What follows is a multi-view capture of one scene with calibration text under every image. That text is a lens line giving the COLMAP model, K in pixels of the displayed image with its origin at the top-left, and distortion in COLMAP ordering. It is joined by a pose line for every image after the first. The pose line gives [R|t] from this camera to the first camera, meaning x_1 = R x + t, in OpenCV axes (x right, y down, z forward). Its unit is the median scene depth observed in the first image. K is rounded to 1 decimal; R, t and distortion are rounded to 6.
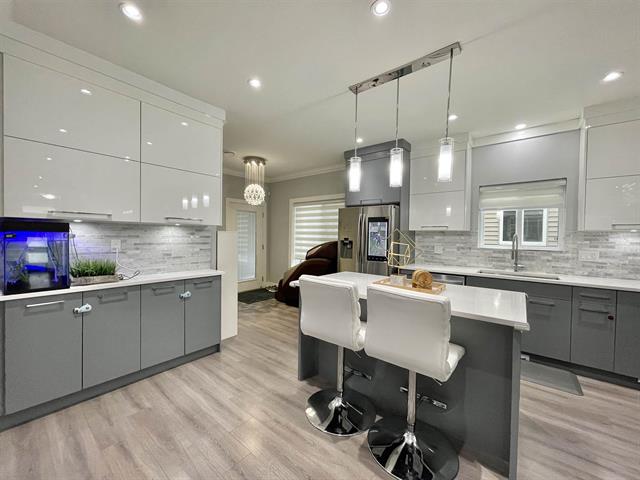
lens RADIAL K [[255.7, 0, 318.5], [0, 255.7, 239.3], [0, 0, 1]] dist [0.001168, 0.000017]
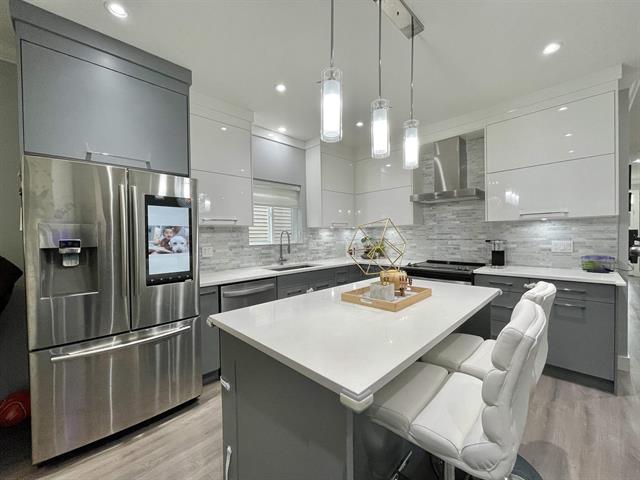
lens RADIAL K [[255.7, 0, 318.5], [0, 255.7, 239.3], [0, 0, 1]] dist [0.001168, 0.000017]
pose [[0.114247, -0.032600, 0.992917, -0.232383], [0.033883, 0.999008, 0.028902, -0.005861], [-0.992874, 0.030341, 0.115238, 0.625129]]
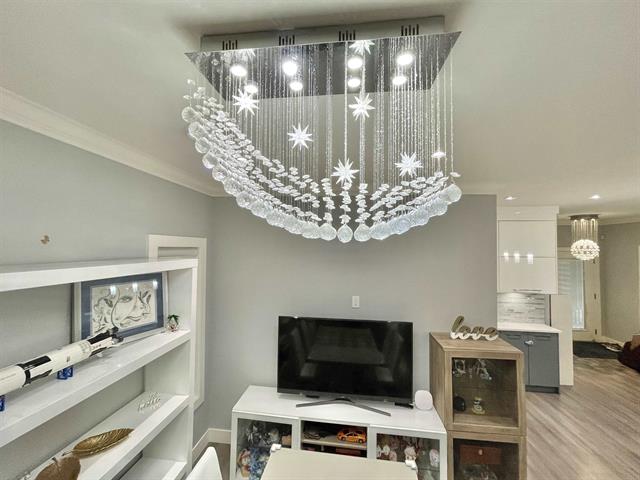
lens RADIAL K [[254.1, 0, 320.0], [0, 254.1, 240.0], [0, 0, 1]] dist [-0.002151, -0.000130]
pose [[0.530754, -0.030294, -0.846985, 0.059352], [-0.013369, 0.998937, -0.044106, -0.199462], [0.847421, 0.034732, 0.529785, -0.547556]]
